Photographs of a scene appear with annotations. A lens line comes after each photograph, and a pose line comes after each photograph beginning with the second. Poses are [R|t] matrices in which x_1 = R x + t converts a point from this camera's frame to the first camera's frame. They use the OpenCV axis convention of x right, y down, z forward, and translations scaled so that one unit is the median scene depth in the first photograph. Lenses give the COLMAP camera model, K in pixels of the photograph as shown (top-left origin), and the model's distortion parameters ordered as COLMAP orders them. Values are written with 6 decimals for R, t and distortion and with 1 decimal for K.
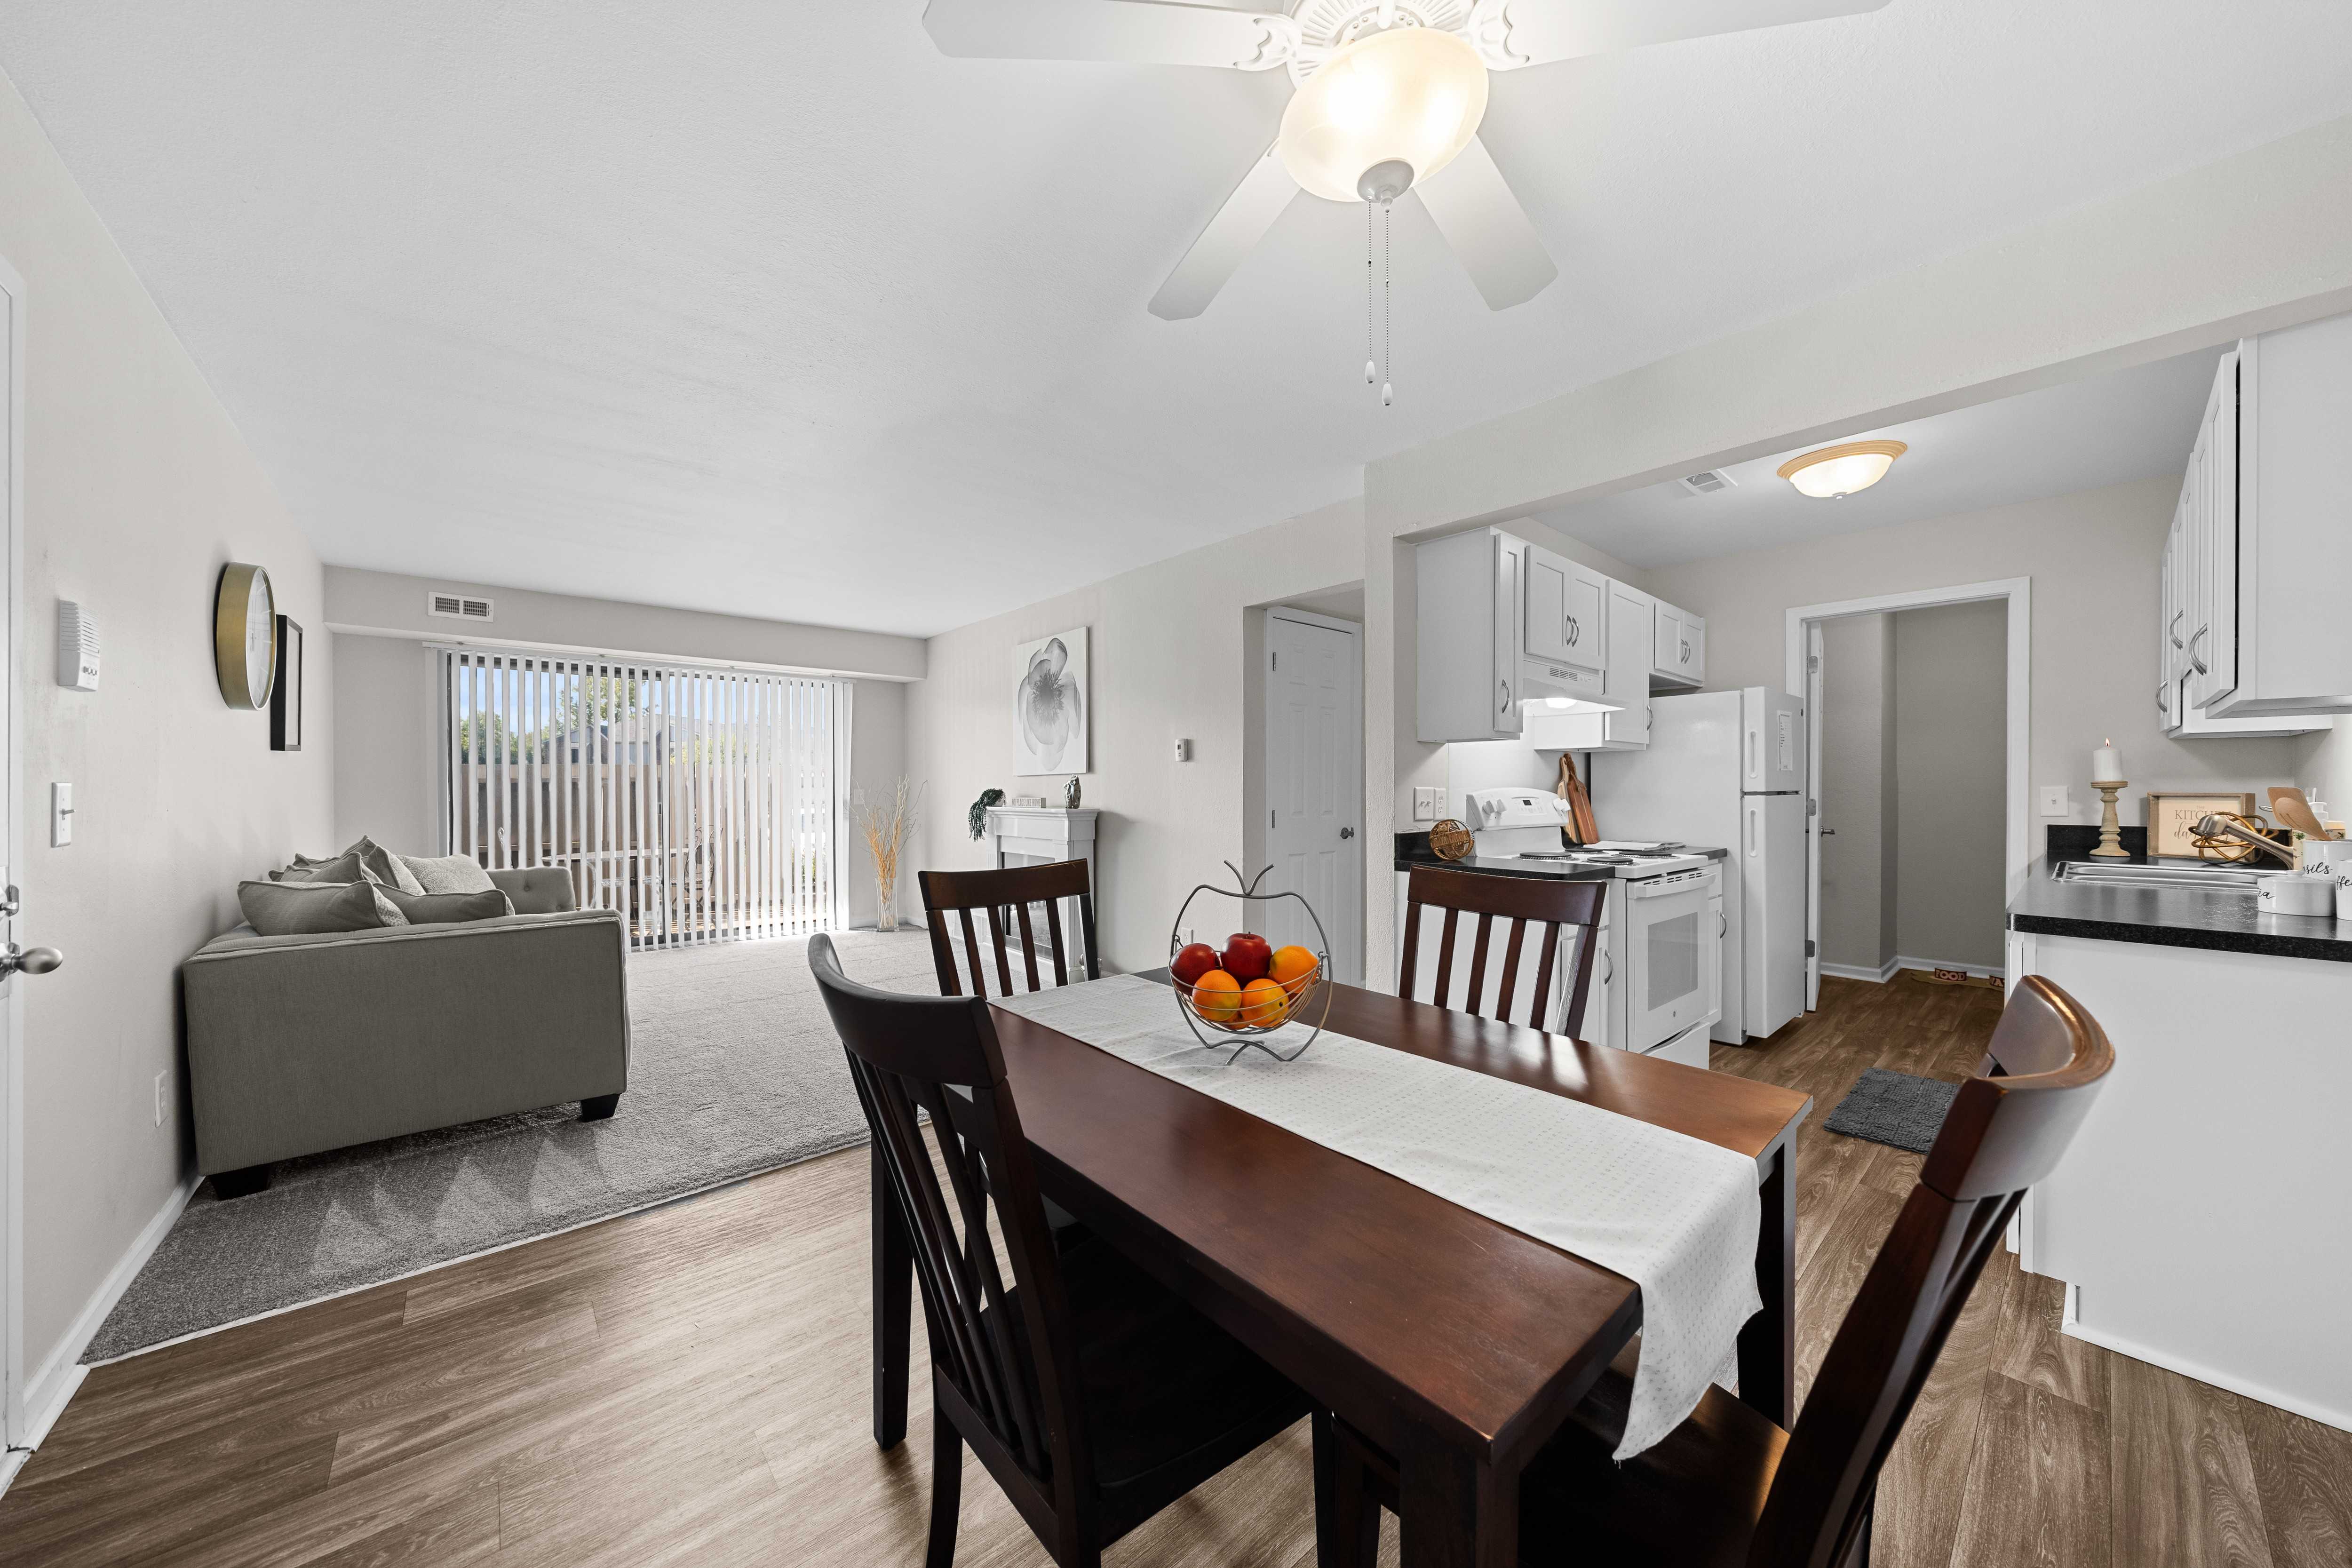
lens RADIAL K [[813.0, 0, 1178.8], [0, 813.0, 792.3], [0, 0, 1]] dist [-0.001843, -0.000201]
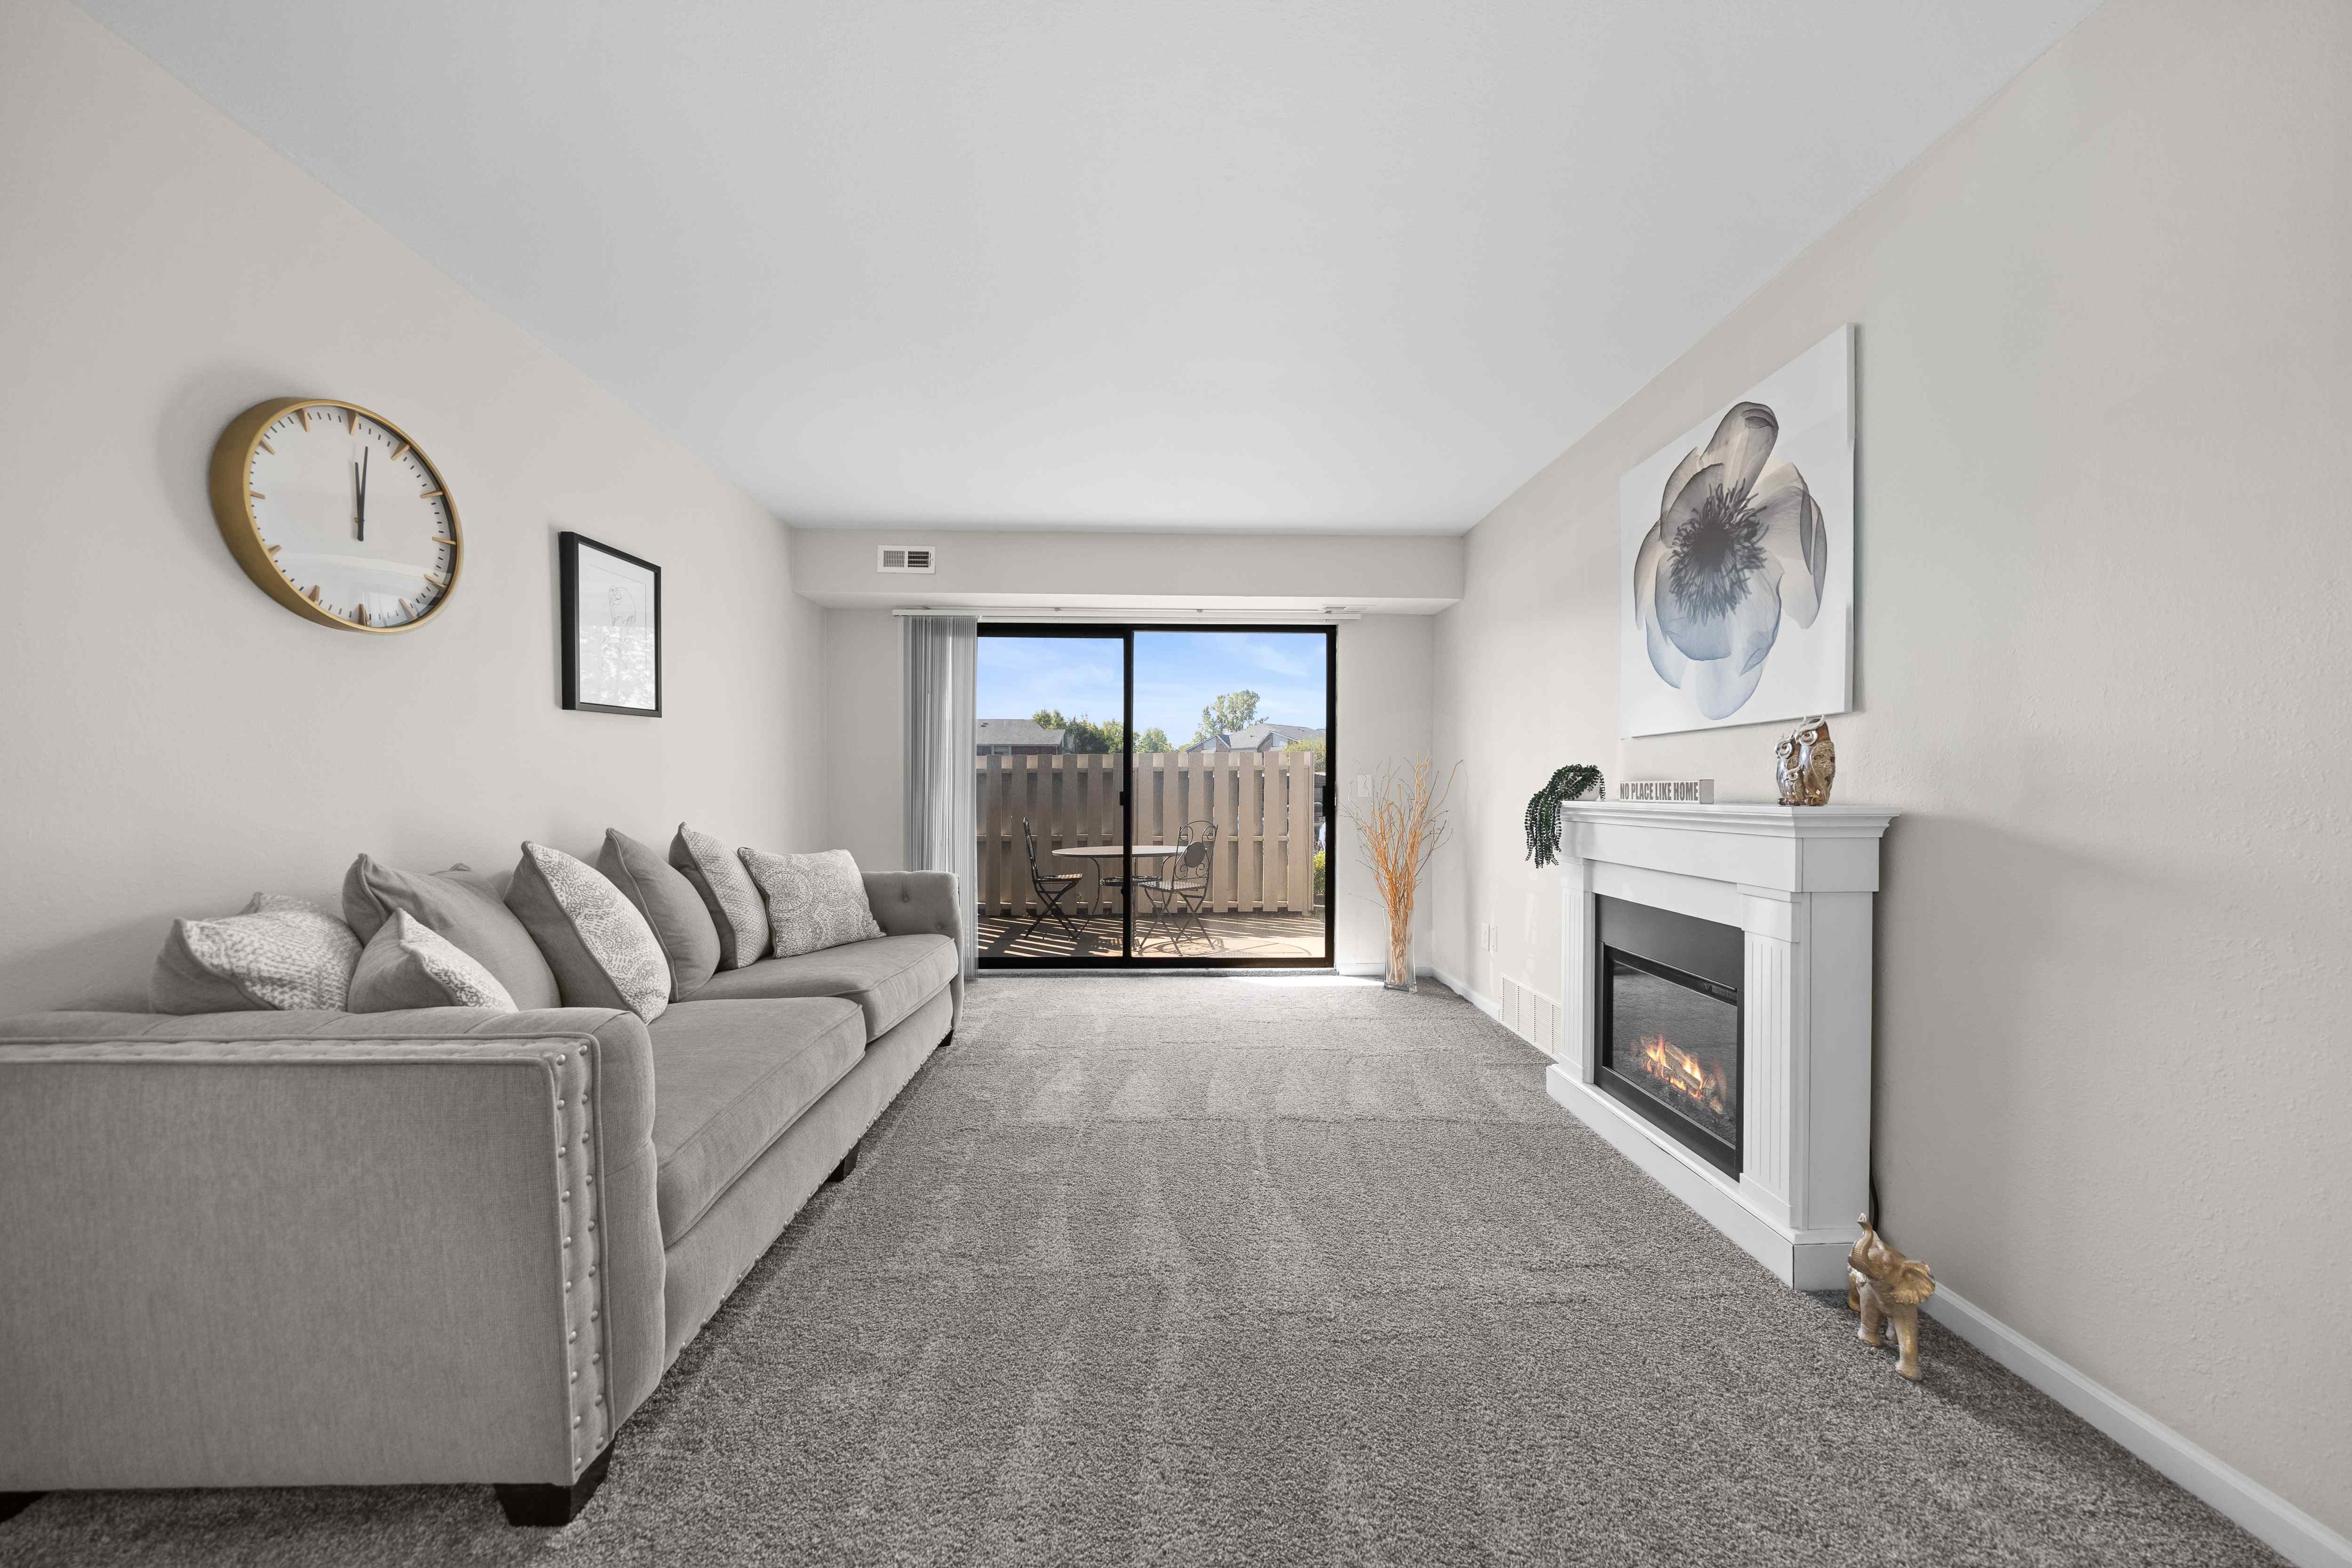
lens RADIAL K [[813.0, 0, 1180.5], [0, 813.0, 798.2], [0, 0, 1]] dist [-0.001843, -0.000201]
pose [[0.777576, 0.010575, -0.628701, -0.111318], [-0.005555, 0.999935, 0.009949, 0.013280], [0.628765, -0.004244, 0.777584, 0.492572]]
